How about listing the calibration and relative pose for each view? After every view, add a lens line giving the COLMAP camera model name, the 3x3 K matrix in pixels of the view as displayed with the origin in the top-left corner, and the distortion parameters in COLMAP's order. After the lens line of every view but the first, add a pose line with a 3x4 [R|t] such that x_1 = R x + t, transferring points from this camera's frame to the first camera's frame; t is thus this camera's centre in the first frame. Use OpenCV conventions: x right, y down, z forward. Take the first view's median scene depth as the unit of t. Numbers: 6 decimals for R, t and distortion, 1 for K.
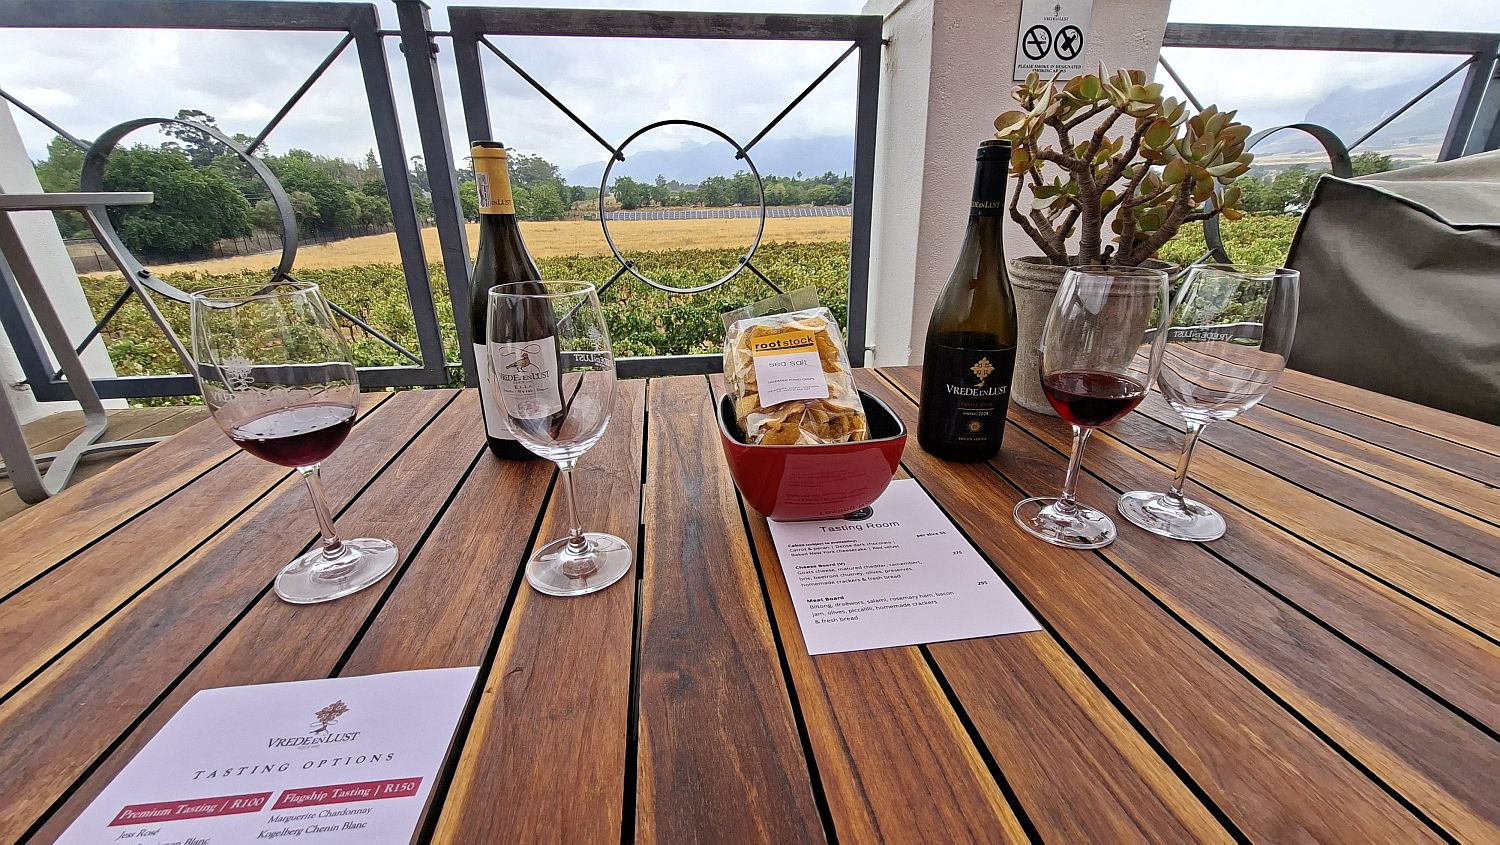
lens RADIAL K [[610.1, 0, 747.0], [0, 610.1, 421.5], [0, 0, 1]] dist [-0.000495, 0.000158]
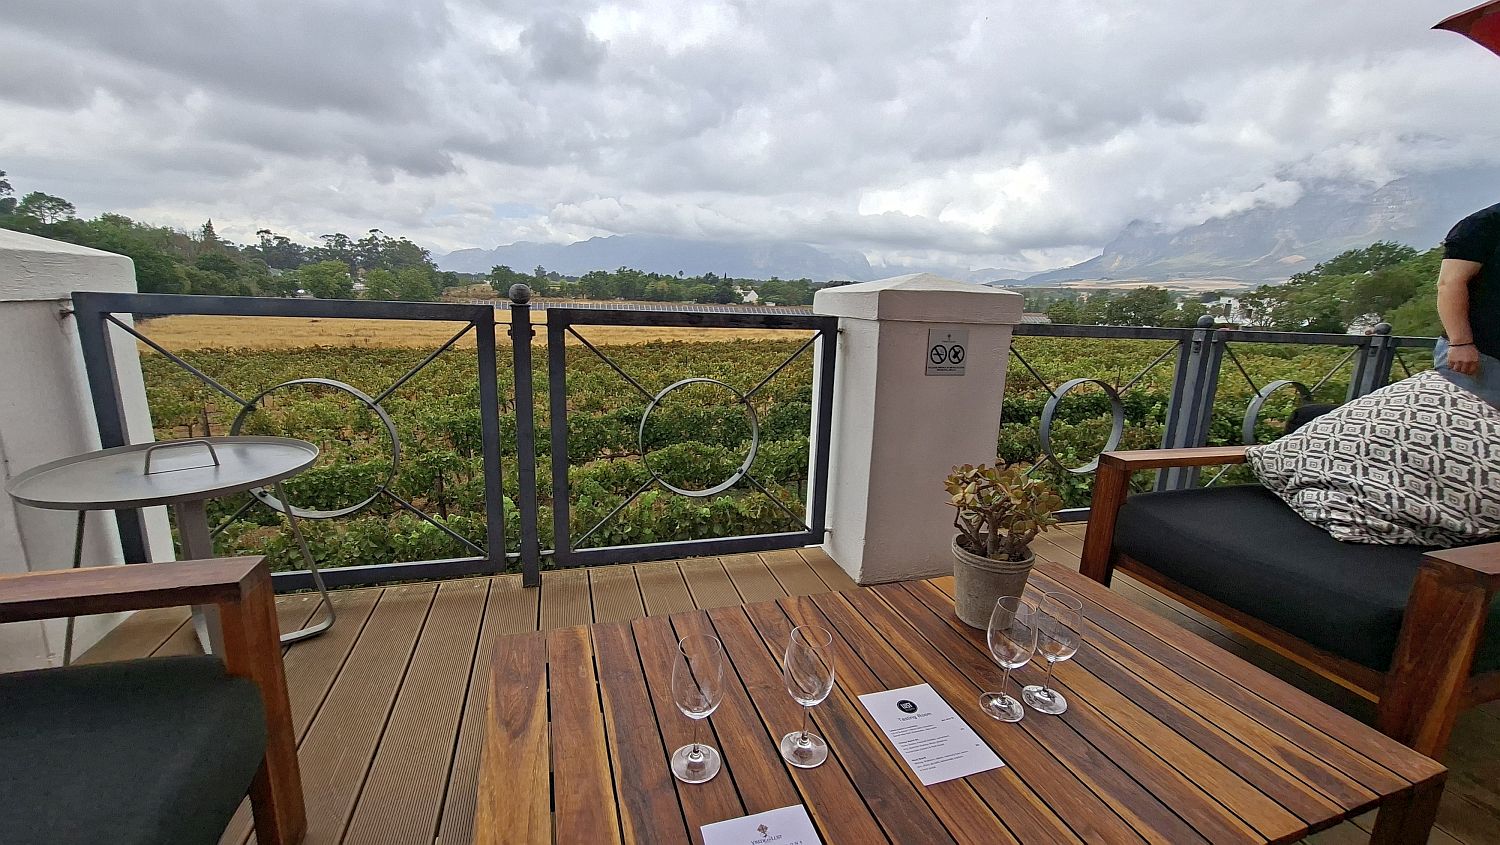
lens RADIAL K [[610.1, 0, 751.4], [0, 610.1, 425.5], [0, 0, 1]] dist [-0.000495, 0.000158]
pose [[0.981613, 0.012098, 0.190496, -0.739158], [0.016821, 0.988624, -0.149465, -0.488068], [-0.190137, 0.149922, 0.970243, -1.032843]]
